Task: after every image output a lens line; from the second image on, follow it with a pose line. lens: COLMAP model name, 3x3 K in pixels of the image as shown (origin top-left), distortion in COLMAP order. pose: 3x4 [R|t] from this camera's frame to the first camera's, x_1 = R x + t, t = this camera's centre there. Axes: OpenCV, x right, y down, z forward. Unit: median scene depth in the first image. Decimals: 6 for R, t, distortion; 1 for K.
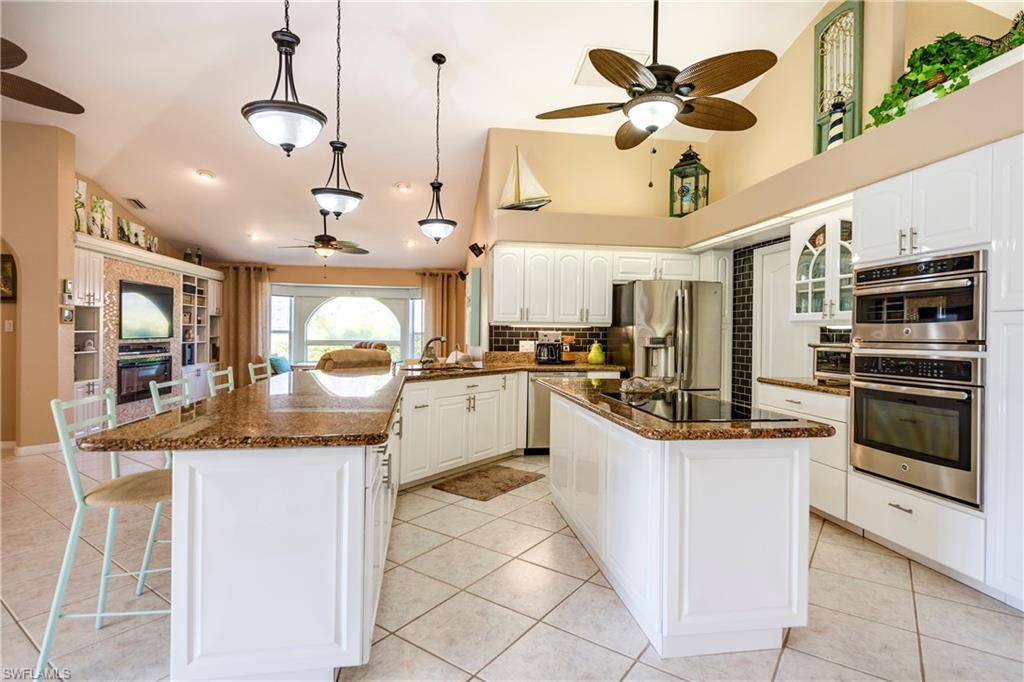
lens RADIAL K [[516.7, 0, 515.2], [0, 516.7, 338.8], [0, 0, 1]] dist [0.016078, -0.001018]
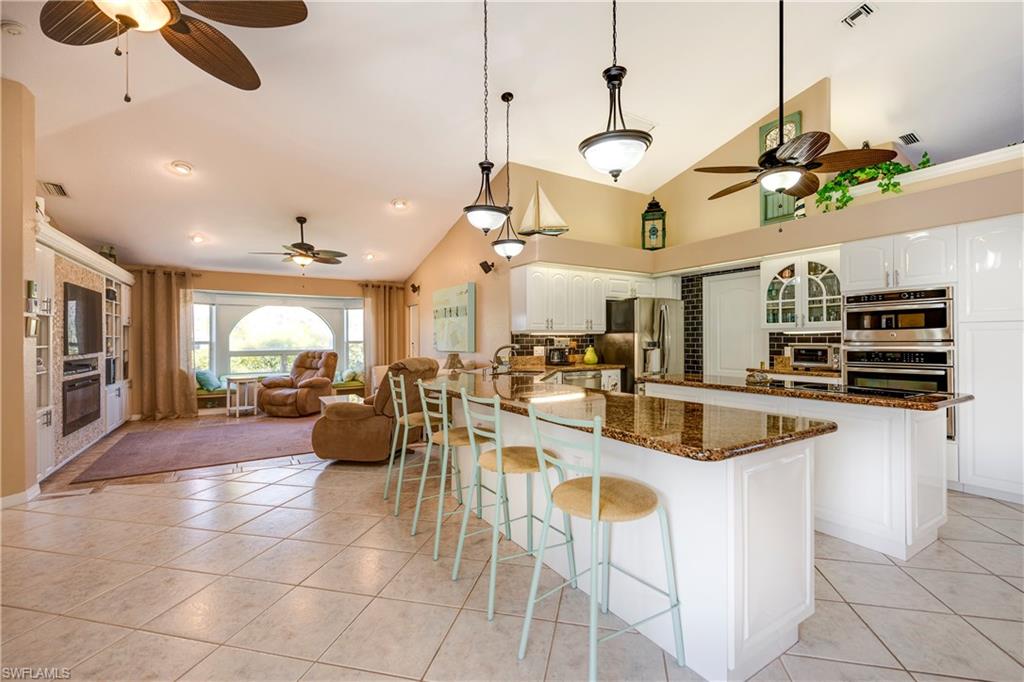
lens RADIAL K [[441.9, 0, 517.4], [0, 441.9, 338.8], [0, 0, 1]] dist [0.006896, -0.000076]
pose [[0.919341, -0.015027, 0.393174, -0.423116], [0.019517, 0.999782, -0.007423, -0.007013], [-0.392977, 0.014498, 0.919434, 0.096209]]
